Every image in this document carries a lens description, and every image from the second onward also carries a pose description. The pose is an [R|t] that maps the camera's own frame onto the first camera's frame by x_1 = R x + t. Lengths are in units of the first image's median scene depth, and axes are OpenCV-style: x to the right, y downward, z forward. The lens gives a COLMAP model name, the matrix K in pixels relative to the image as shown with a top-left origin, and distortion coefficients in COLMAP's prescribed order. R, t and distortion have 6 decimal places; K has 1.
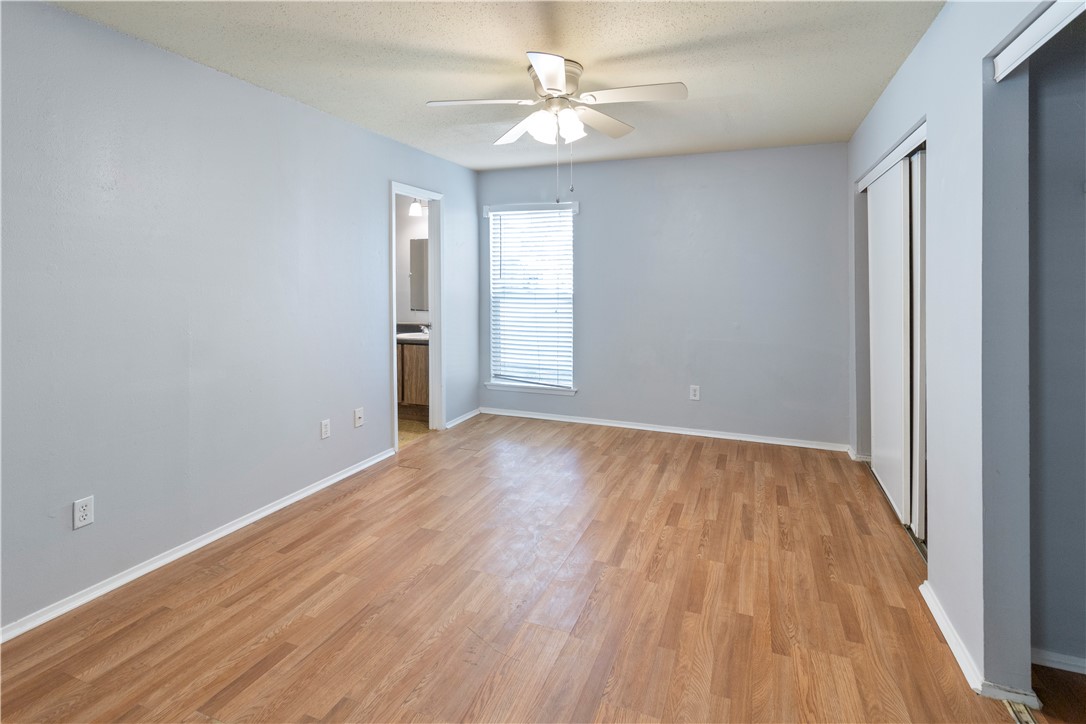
lens RADIAL K [[546.5, 0, 541.8], [0, 546.5, 357.1], [0, 0, 1]] dist [0.000815, 0.000221]
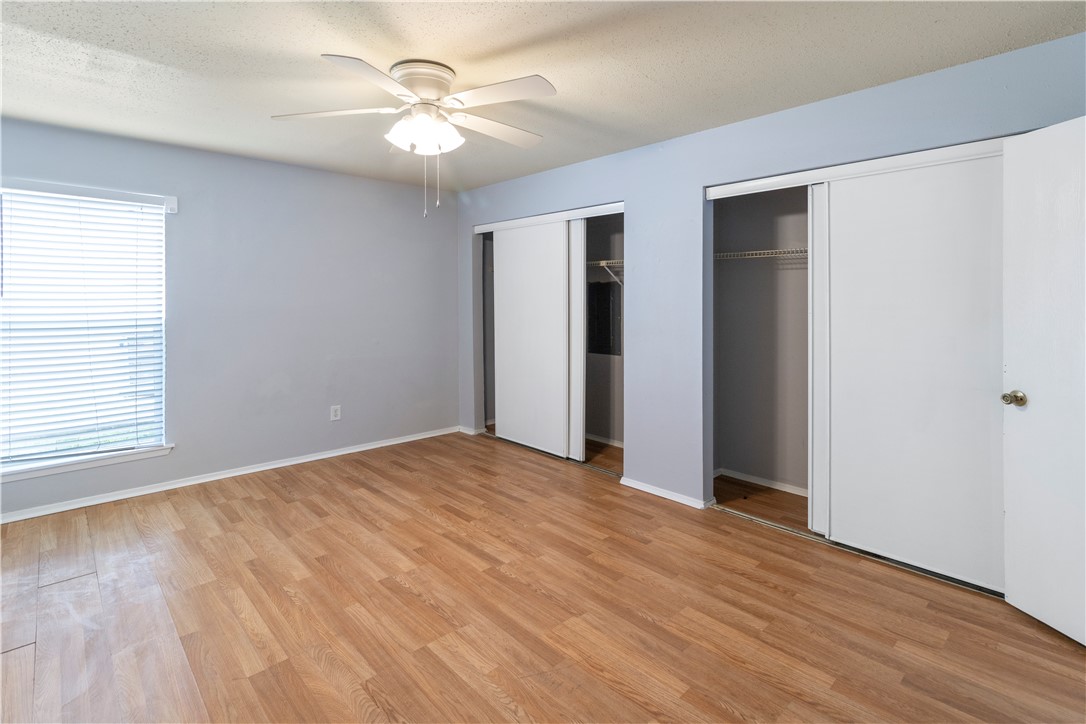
lens RADIAL K [[508.9, 0, 542.7], [0, 508.9, 367.2], [0, 0, 1]] dist [-0.001383, -0.000613]
pose [[0.421353, -0.123310, 0.898474, -0.600429], [0.130652, 0.988632, 0.074412, -0.057500], [-0.897436, 0.086034, 0.432674, 0.404771]]
